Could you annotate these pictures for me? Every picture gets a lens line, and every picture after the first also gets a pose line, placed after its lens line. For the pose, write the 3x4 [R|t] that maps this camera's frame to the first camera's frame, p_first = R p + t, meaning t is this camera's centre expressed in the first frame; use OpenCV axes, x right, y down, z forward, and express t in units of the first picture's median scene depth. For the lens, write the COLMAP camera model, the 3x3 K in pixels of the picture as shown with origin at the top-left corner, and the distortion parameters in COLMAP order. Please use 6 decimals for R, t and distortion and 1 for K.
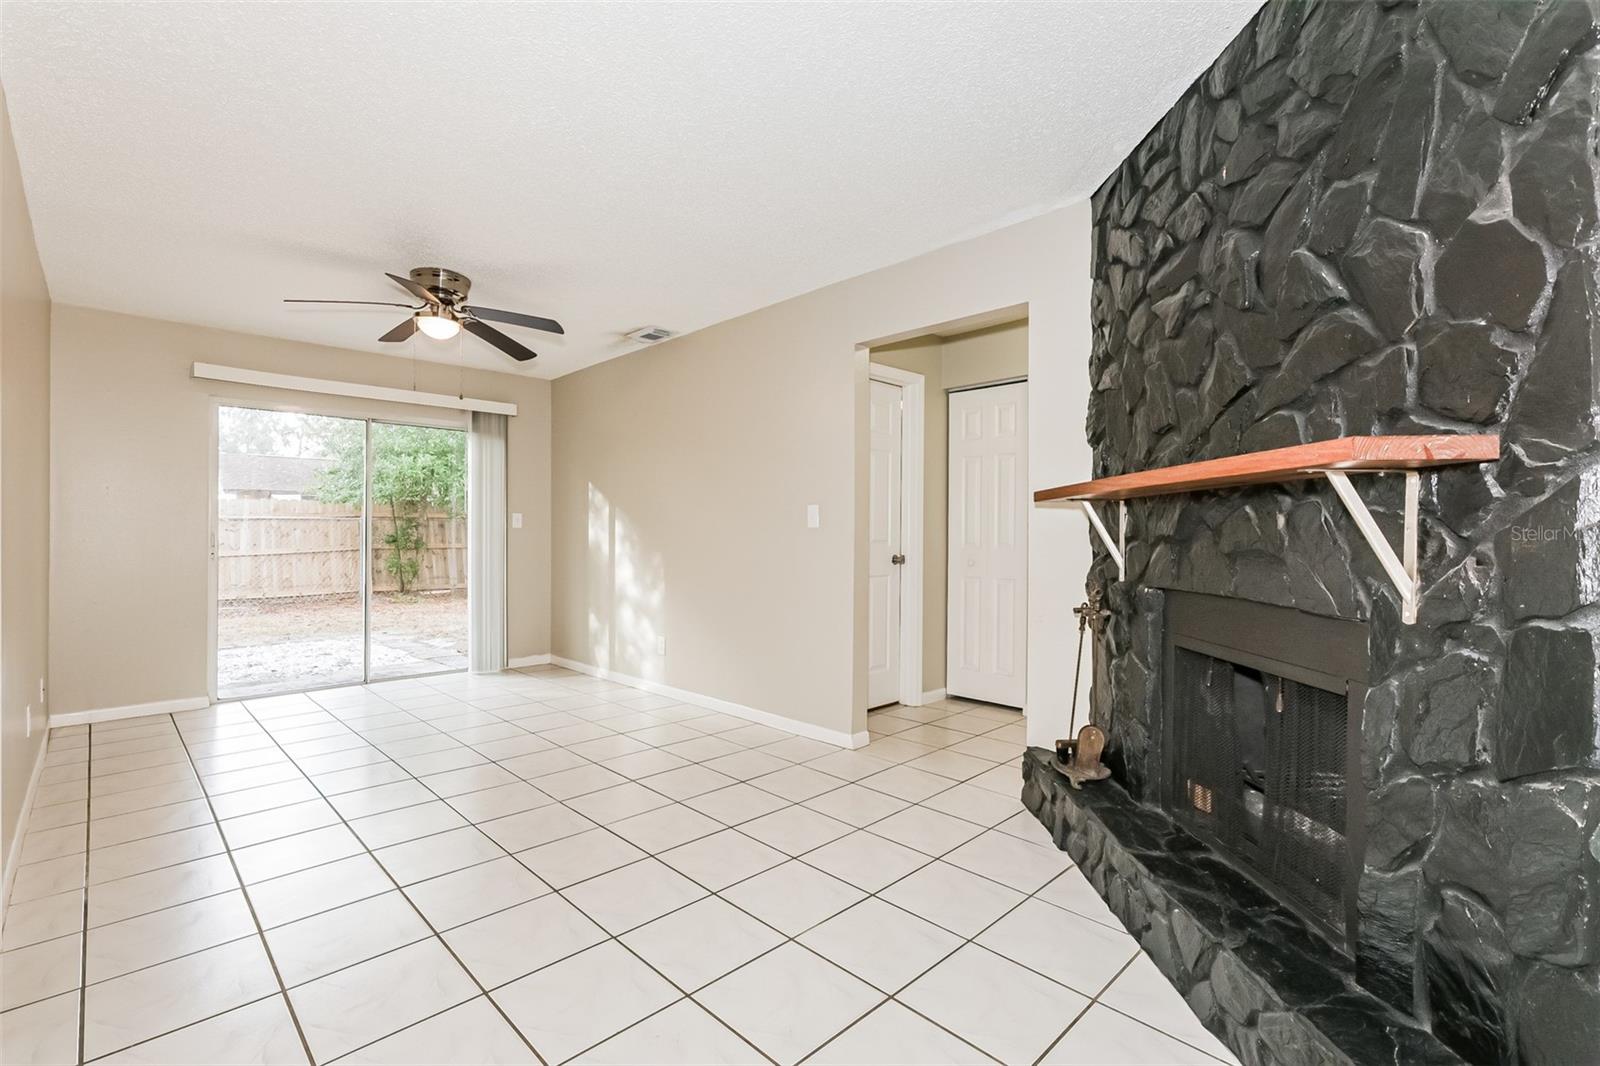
lens RADIAL K [[719.0, 0, 796.9], [0, 719.0, 537.2], [0, 0, 1]] dist [0.005700, 0.000127]
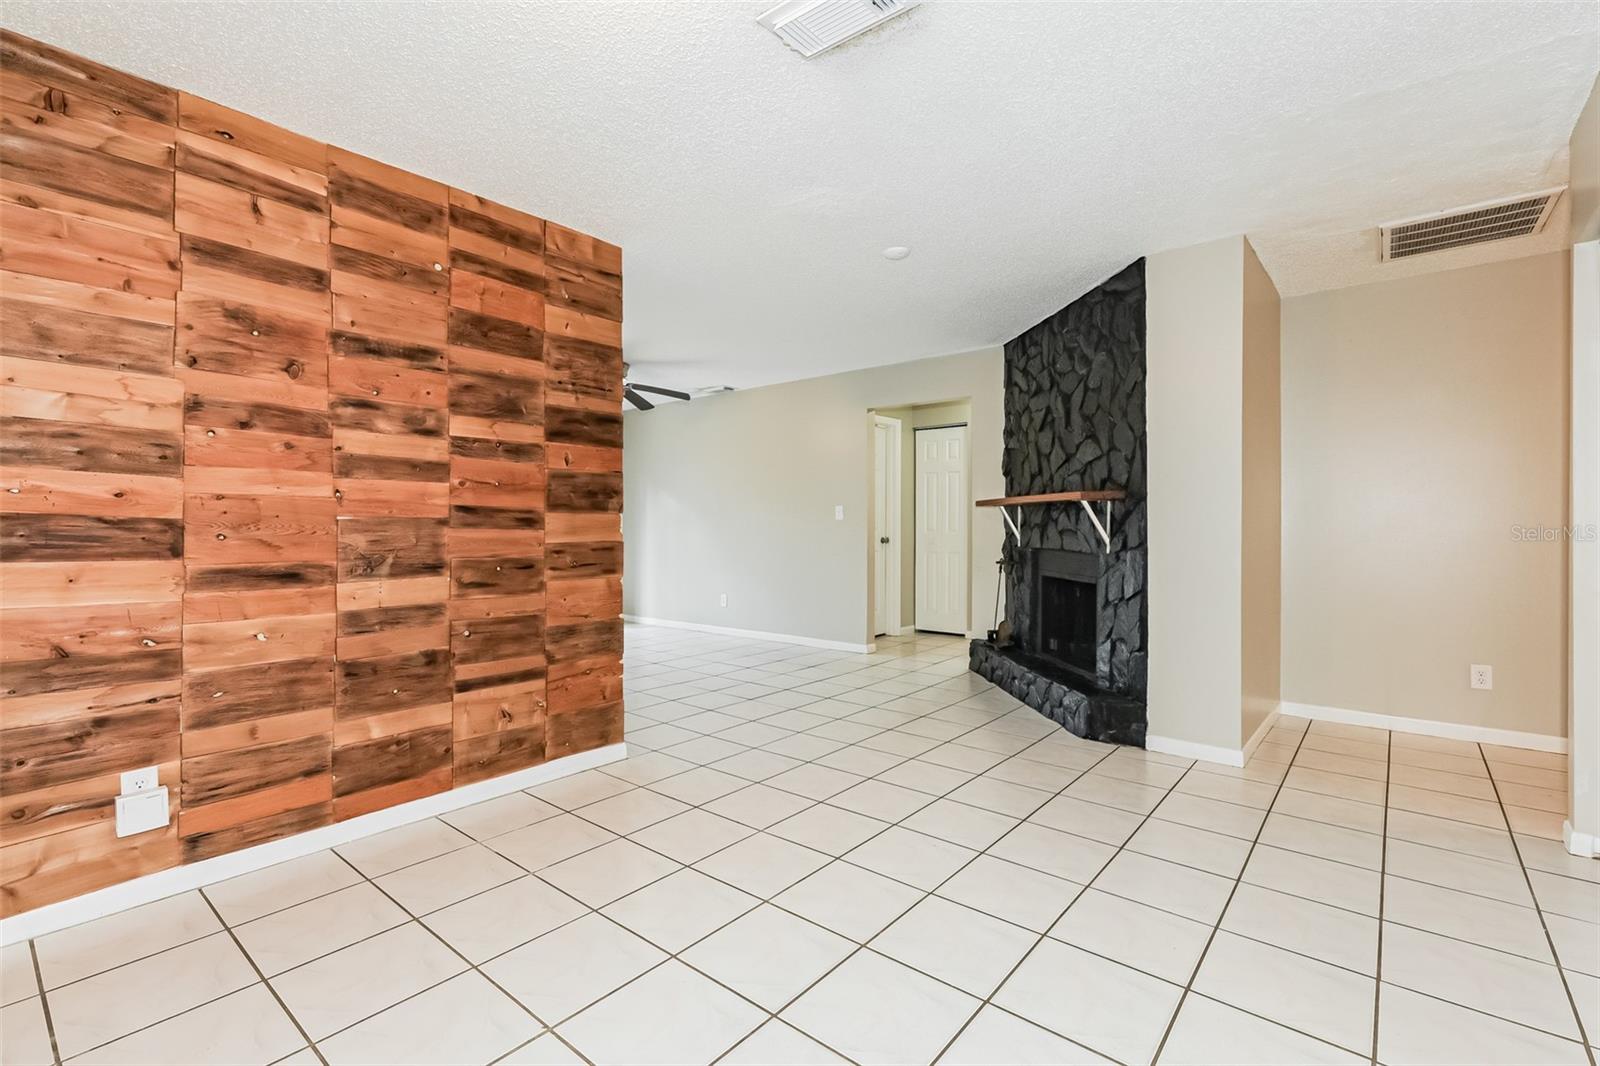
lens RADIAL K [[719.0, 0, 803.0], [0, 719.0, 529.4], [0, 0, 1]] dist [0.005700, 0.000127]
pose [[0.994266, -0.006218, 0.106750, -0.343109], [0.005880, 0.999977, 0.003474, 0.002207], [-0.106770, -0.002827, 0.994280, -0.881834]]
